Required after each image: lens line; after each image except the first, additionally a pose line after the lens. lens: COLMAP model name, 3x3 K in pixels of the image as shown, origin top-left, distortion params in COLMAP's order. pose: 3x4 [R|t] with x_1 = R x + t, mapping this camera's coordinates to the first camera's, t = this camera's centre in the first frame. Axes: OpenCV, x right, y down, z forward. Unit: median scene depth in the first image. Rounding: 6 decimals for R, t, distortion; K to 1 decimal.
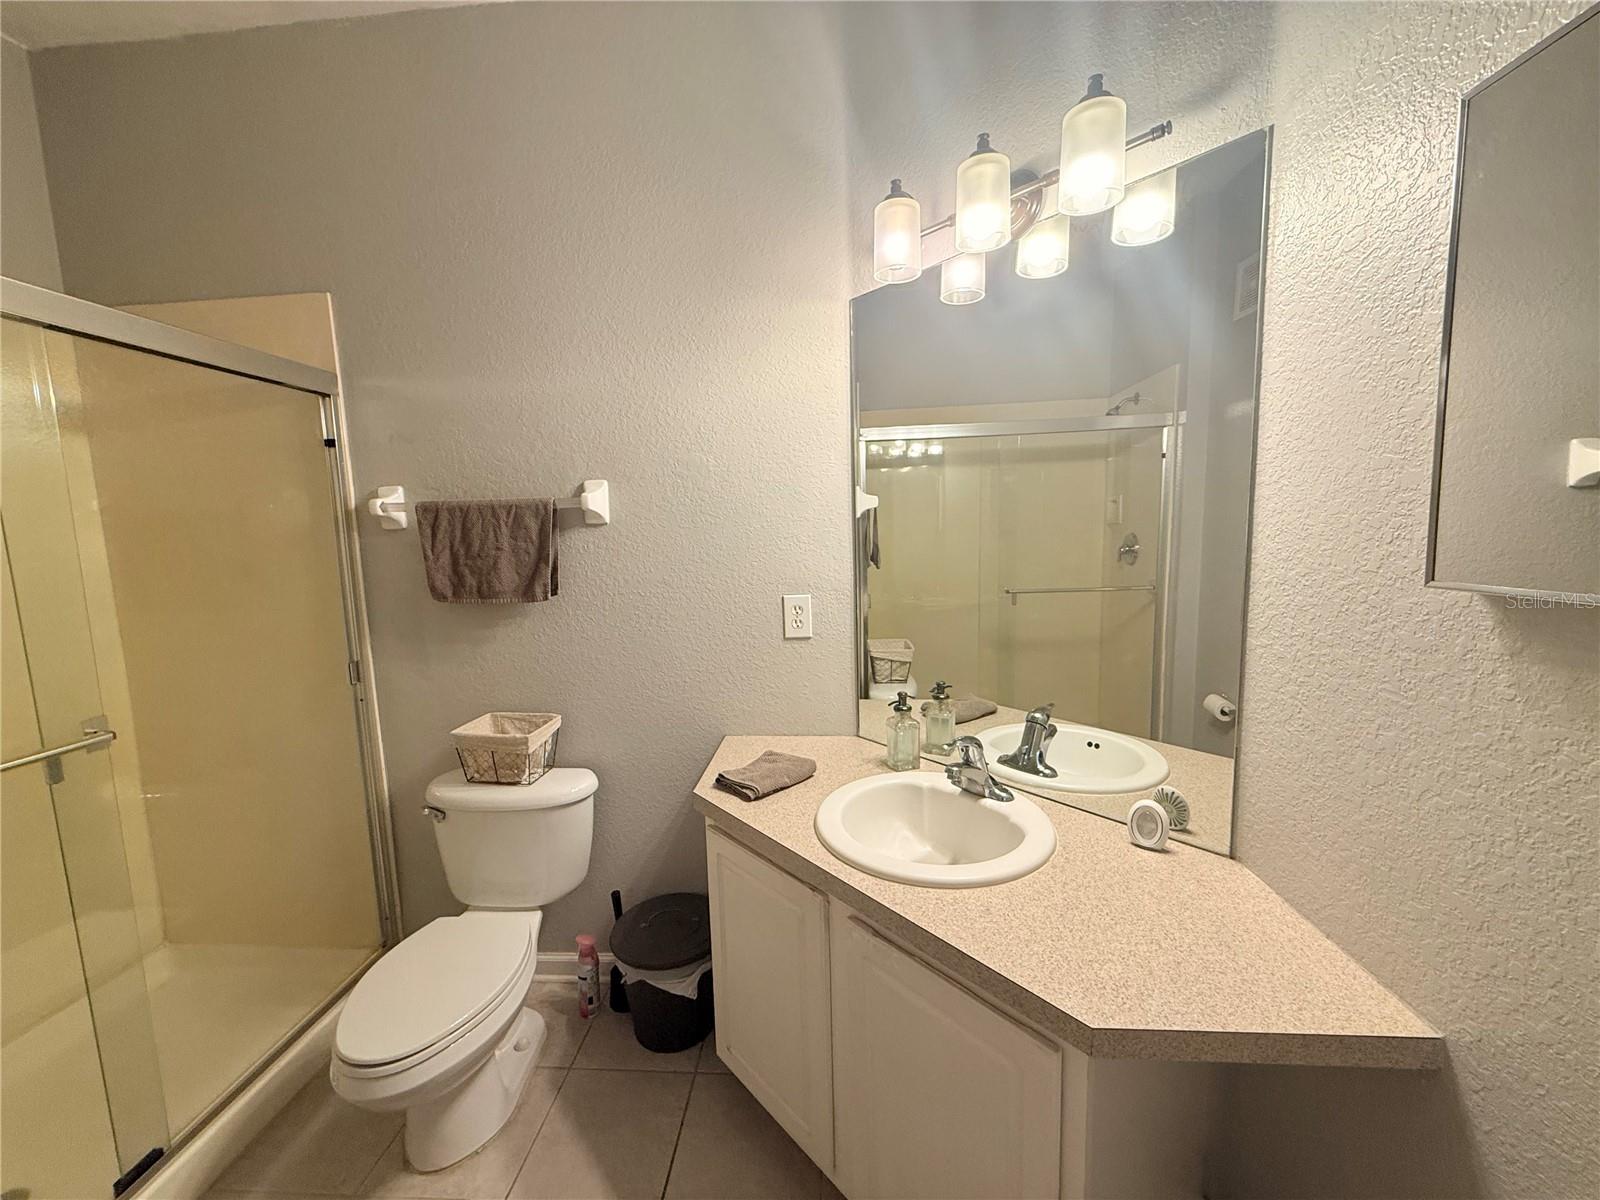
lens RADIAL K [[636.9, 0, 796.4], [0, 636.9, 602.0], [0, 0, 1]] dist [-0.001240, 0.000218]
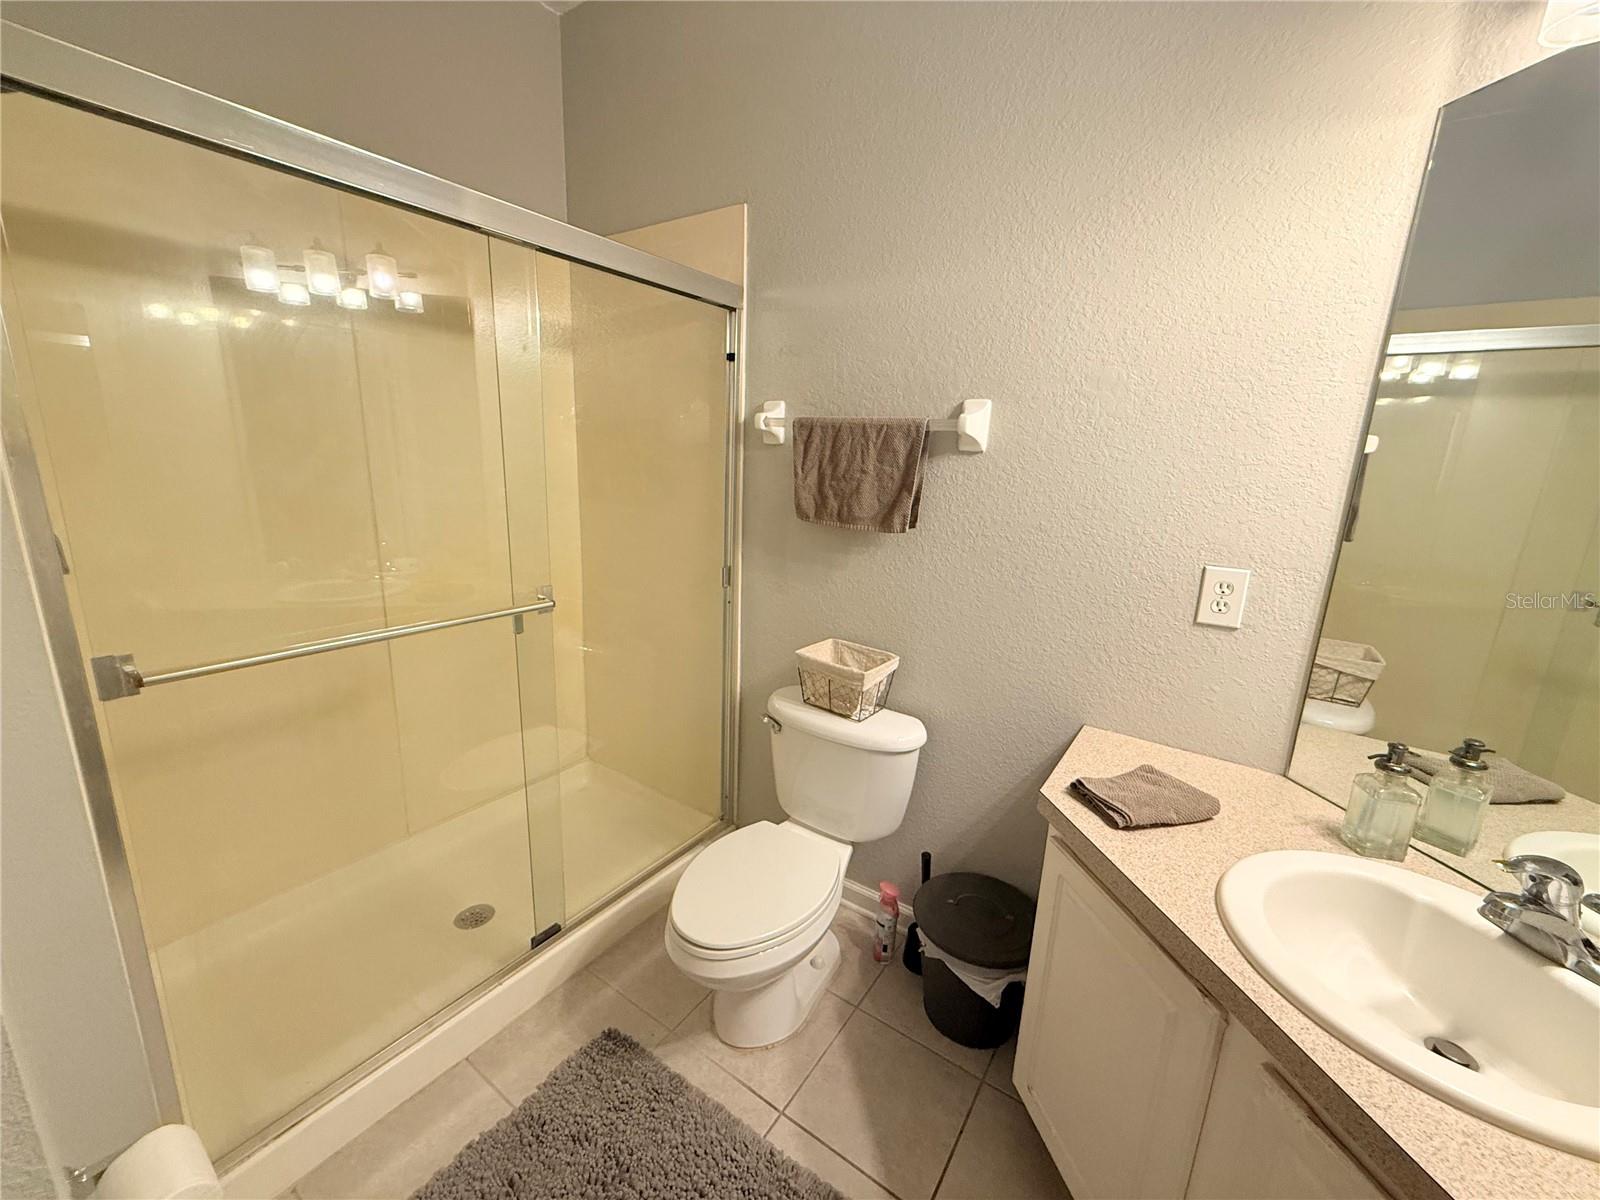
lens RADIAL K [[636.9, 0, 796.4], [0, 636.9, 602.0], [0, 0, 1]] dist [-0.001240, 0.000218]
pose [[0.858997, 0.176243, -0.480690, -0.067606], [-0.123685, 0.982509, 0.139207, -0.013256], [0.496816, -0.060124, 0.865770, 0.126237]]
